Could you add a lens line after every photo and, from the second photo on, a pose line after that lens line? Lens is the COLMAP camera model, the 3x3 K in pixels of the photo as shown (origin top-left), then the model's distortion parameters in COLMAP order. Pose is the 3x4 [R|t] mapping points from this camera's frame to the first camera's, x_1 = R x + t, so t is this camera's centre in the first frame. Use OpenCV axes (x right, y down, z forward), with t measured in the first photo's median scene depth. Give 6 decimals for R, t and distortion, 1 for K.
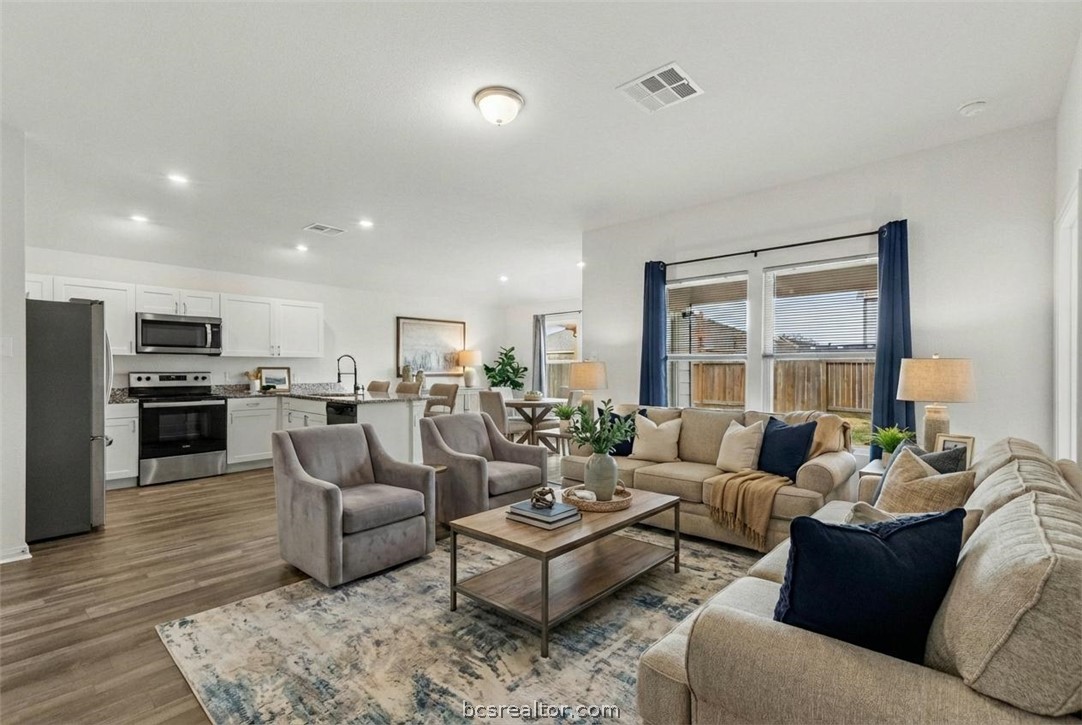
lens RADIAL K [[491.8, 0, 541.1], [0, 491.8, 368.2], [0, 0, 1]] dist [0.027562, 0.000317]
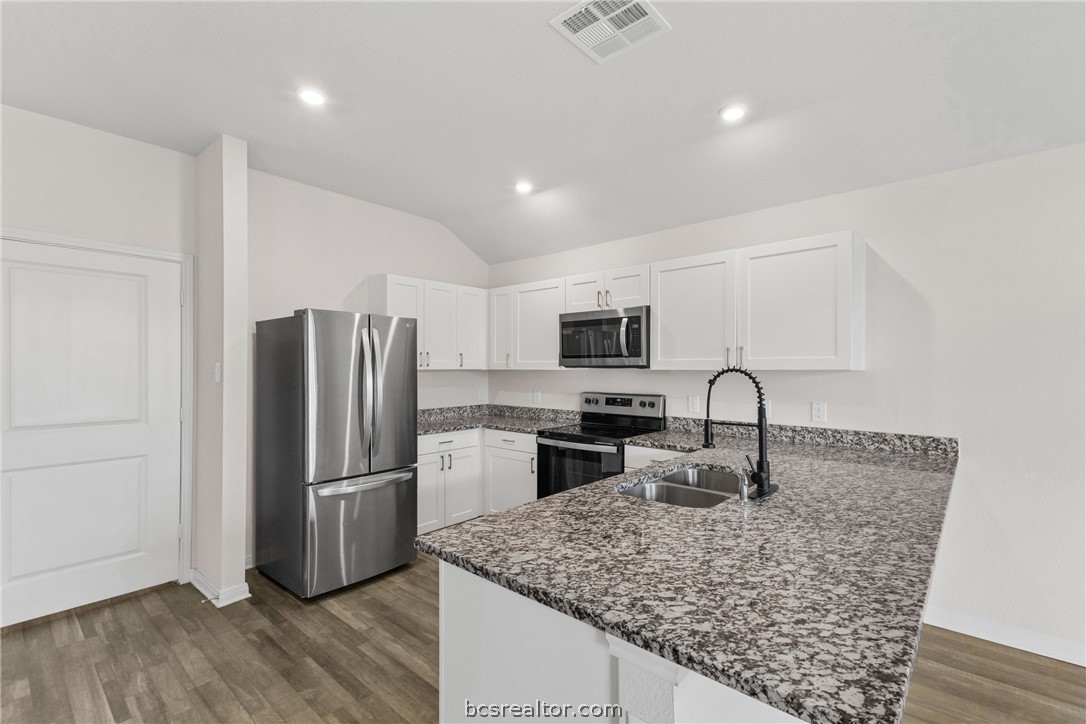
lens RADIAL K [[482.7, 0, 552.7], [0, 482.7, 366.0], [0, 0, 1]] dist [0.022554, -0.004310]
pose [[0.024103, -0.004361, -0.999700, -0.074487], [0.002875, 0.999987, -0.004293, -0.027564], [0.999705, -0.002770, 0.024115, 0.904526]]
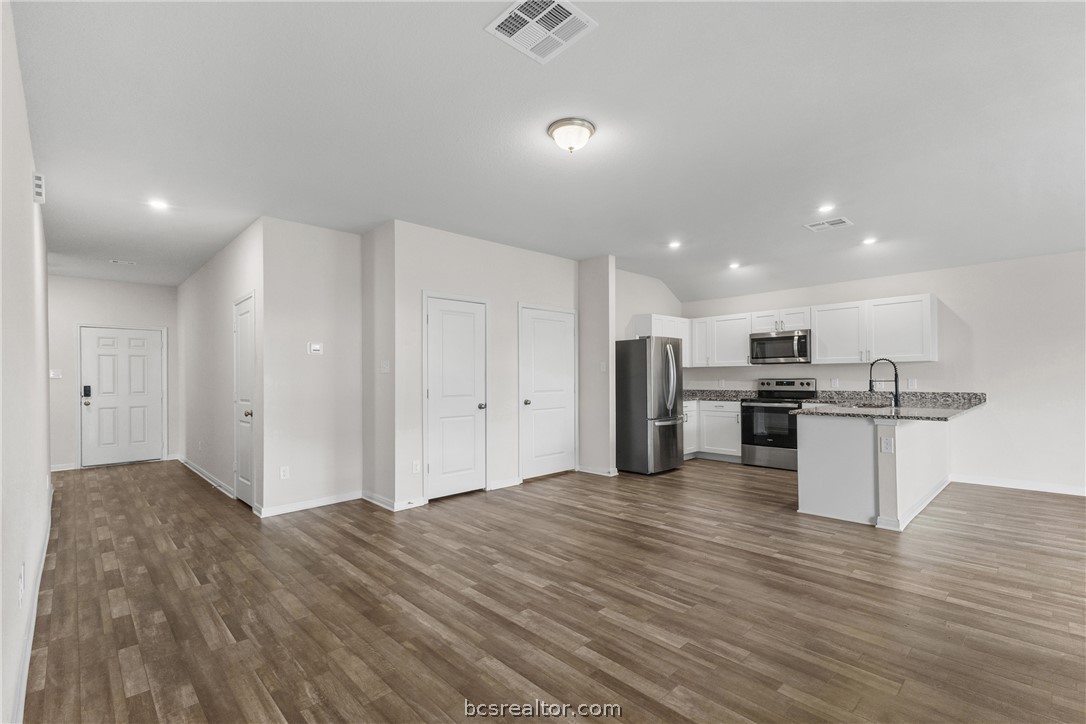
lens RADIAL K [[477.1, 0, 541.2], [0, 477.1, 372.9], [0, 0, 1]] dist [0.002952, 0.000263]
pose [[-0.079306, -0.007719, -0.996820, 0.465887], [0.013277, 0.999873, -0.008799, -0.003578], [0.996762, -0.013933, -0.079194, 0.510843]]
